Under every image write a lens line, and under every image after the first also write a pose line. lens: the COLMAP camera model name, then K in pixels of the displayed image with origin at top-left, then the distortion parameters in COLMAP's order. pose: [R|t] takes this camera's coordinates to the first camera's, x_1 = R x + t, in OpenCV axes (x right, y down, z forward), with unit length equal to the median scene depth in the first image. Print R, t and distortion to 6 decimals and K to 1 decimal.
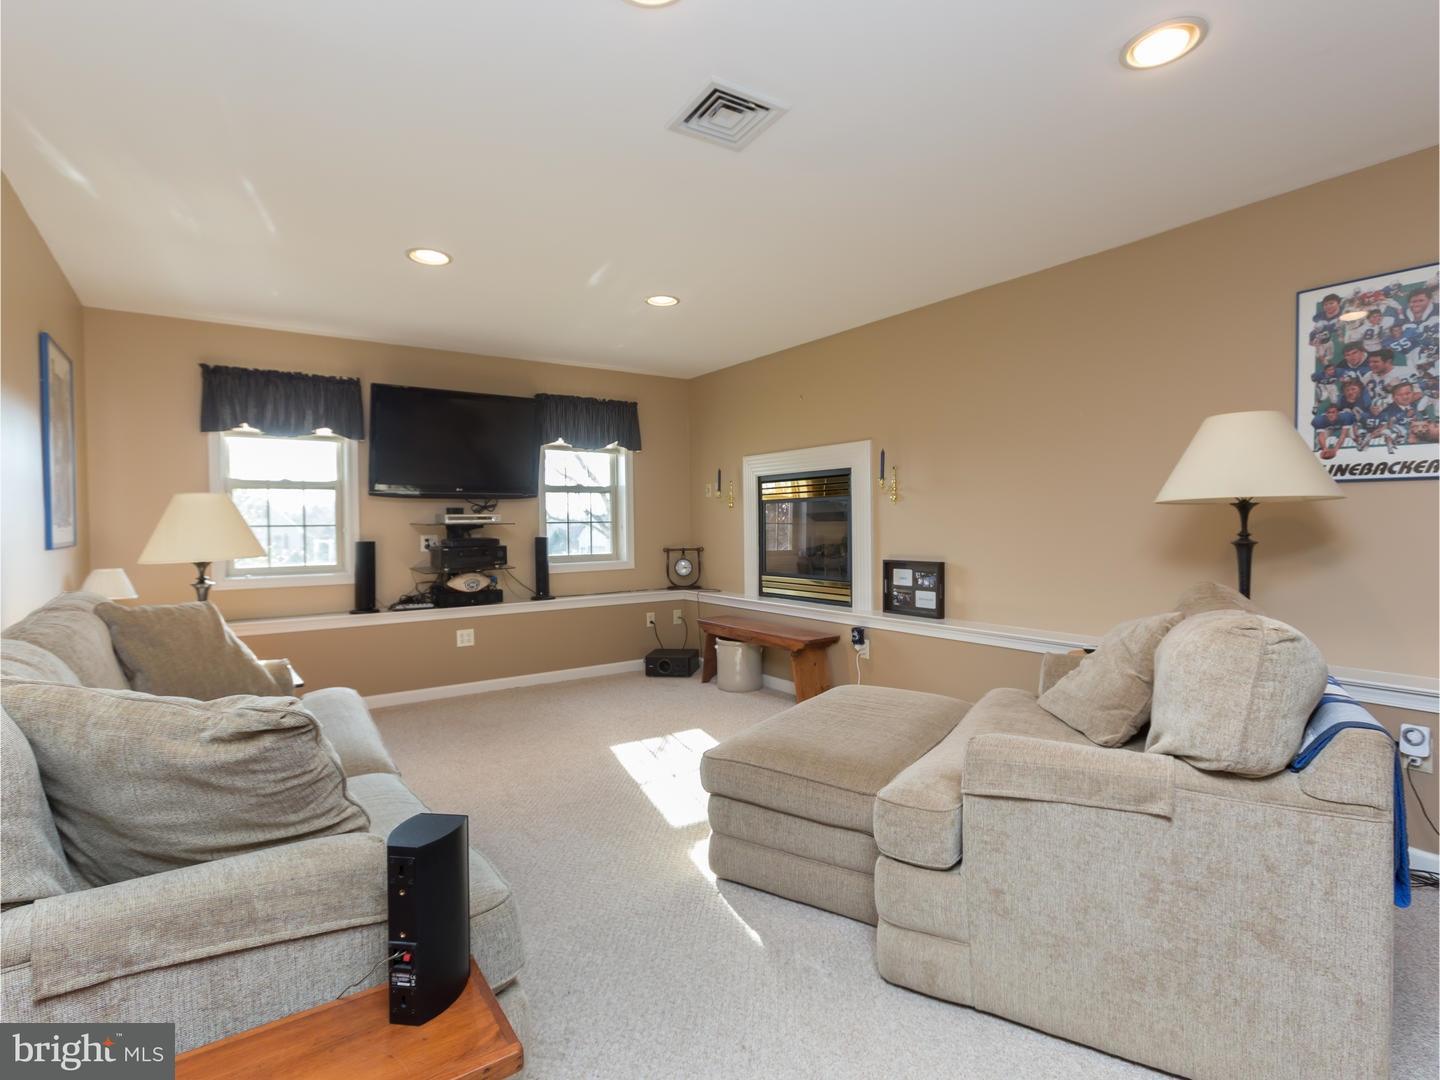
lens RADIAL K [[712.8, 0, 720.0], [0, 712.8, 540.0], [0, 0, 1]] dist [0.003657, 0.000627]
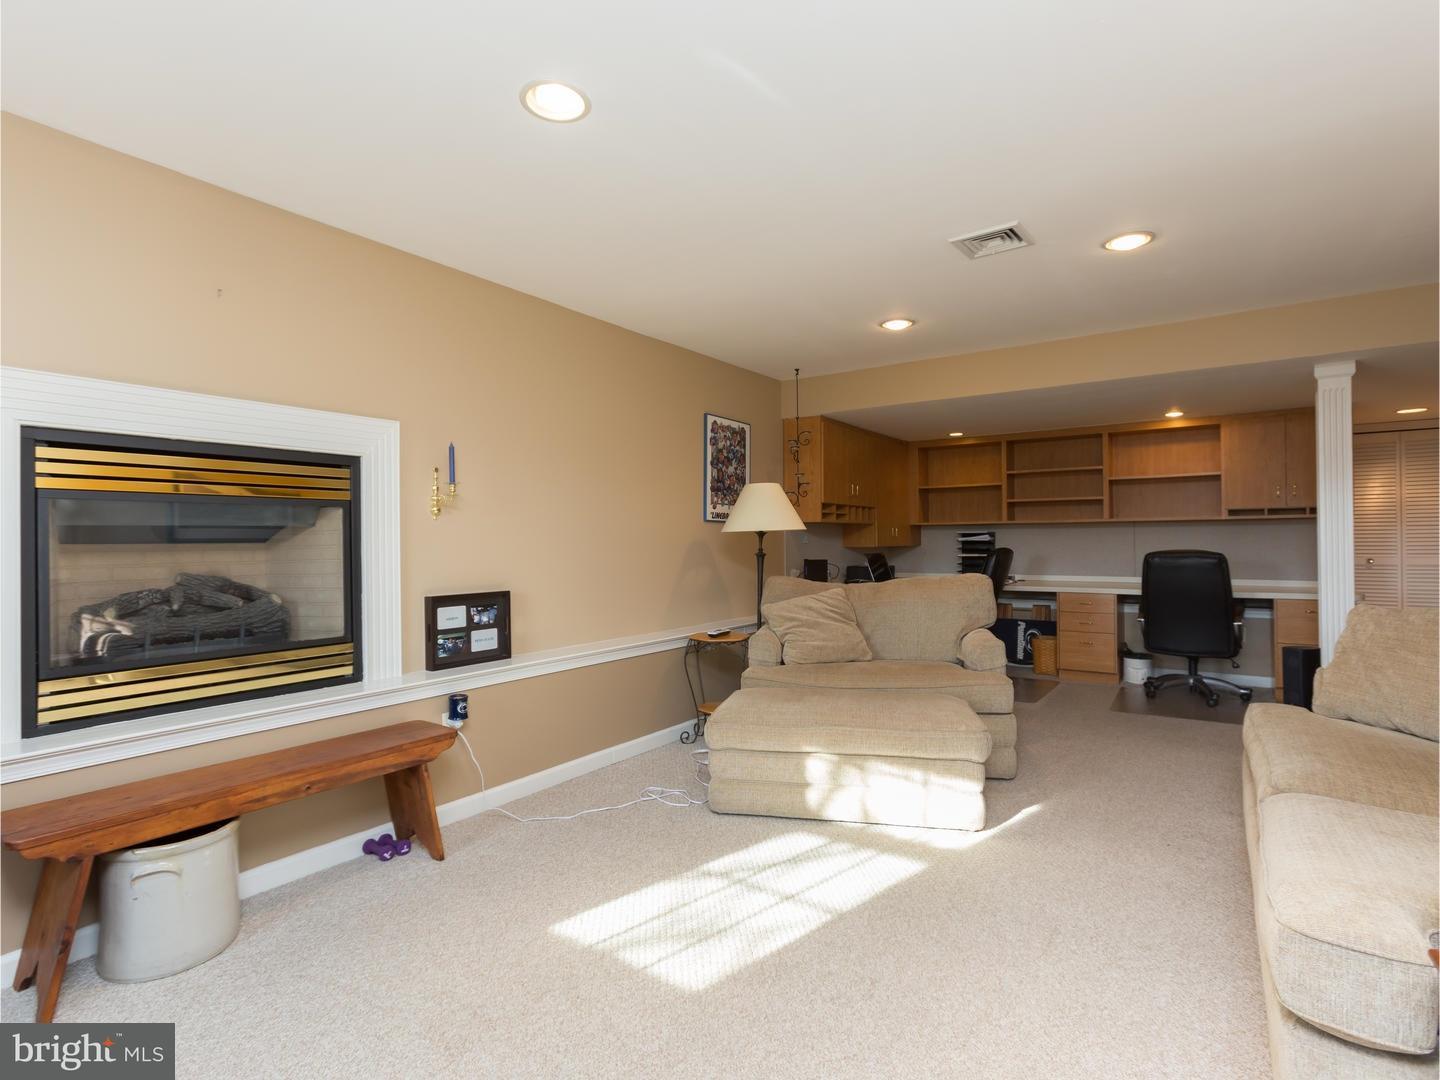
lens RADIAL K [[712.8, 0, 720.0], [0, 712.8, 540.0], [0, 0, 1]] dist [0.003657, 0.000627]
pose [[-0.327464, 0.006415, 0.944842, -0.569630], [0.027504, 0.999618, 0.002746, -0.024503], [-0.944463, 0.026886, -0.327516, 1.023000]]
